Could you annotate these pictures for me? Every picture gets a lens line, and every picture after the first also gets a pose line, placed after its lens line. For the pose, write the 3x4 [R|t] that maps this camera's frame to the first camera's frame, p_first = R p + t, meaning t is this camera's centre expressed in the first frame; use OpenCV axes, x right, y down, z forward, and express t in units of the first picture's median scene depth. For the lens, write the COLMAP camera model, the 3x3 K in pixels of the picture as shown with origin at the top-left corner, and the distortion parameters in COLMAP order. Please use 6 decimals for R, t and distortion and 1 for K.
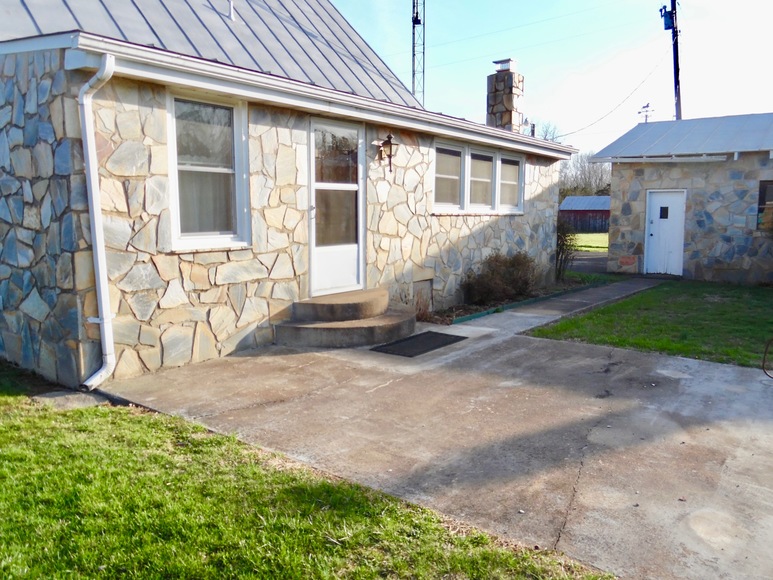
lens RADIAL K [[611.4, 0, 392.1], [0, 611.4, 289.0], [0, 0, 1]] dist [-0.015278, 0.002384]
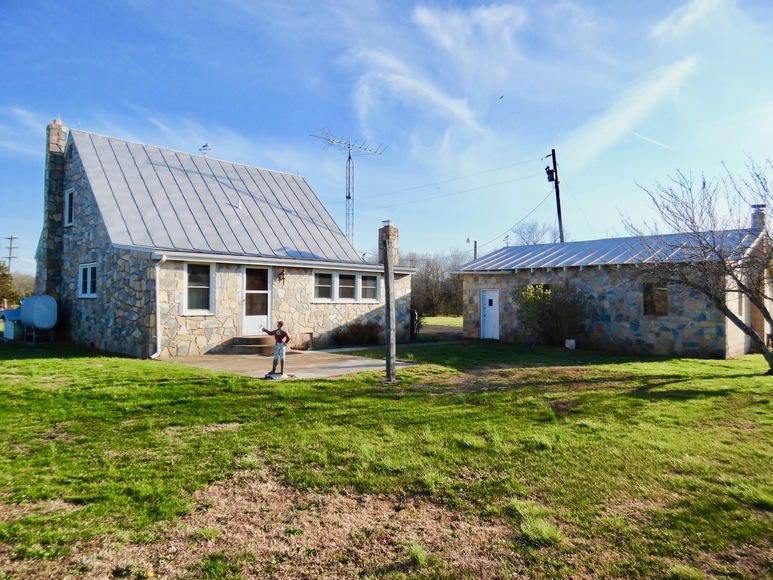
lens RADIAL K [[545.6, 0, 387.9], [0, 545.6, 286.9], [0, 0, 1]] dist [-0.005706, -0.010346]
pose [[0.994387, 0.000033, -0.105807, 0.739712], [-0.015969, 0.988592, -0.149769, 0.148580], [0.104595, 0.150618, 0.983043, -1.231476]]
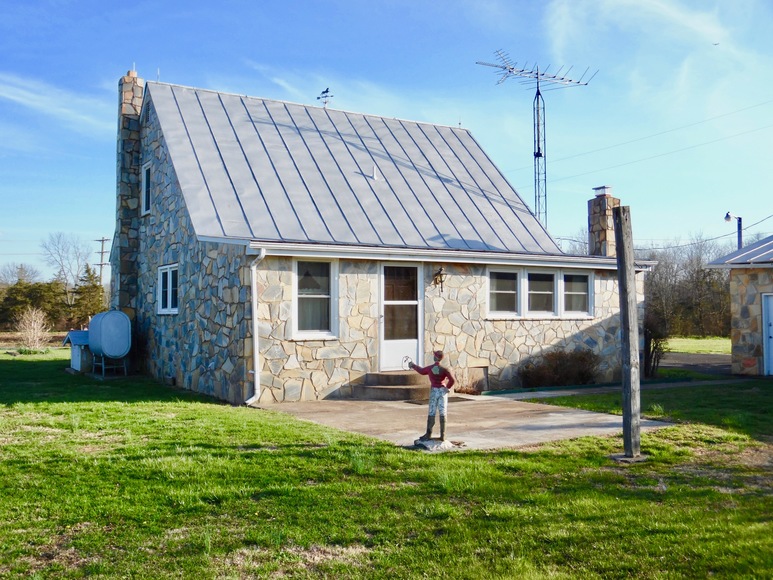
lens RADIAL K [[778.0, 0, 381.0], [0, 778.0, 276.2], [0, 0, 1]] dist [-0.085977, 0.000000]
pose [[0.931664, -0.024002, -0.362527, 0.657145], [-0.039870, 0.985035, -0.167679, 0.116511], [0.361126, 0.170675, 0.916765, -0.973382]]
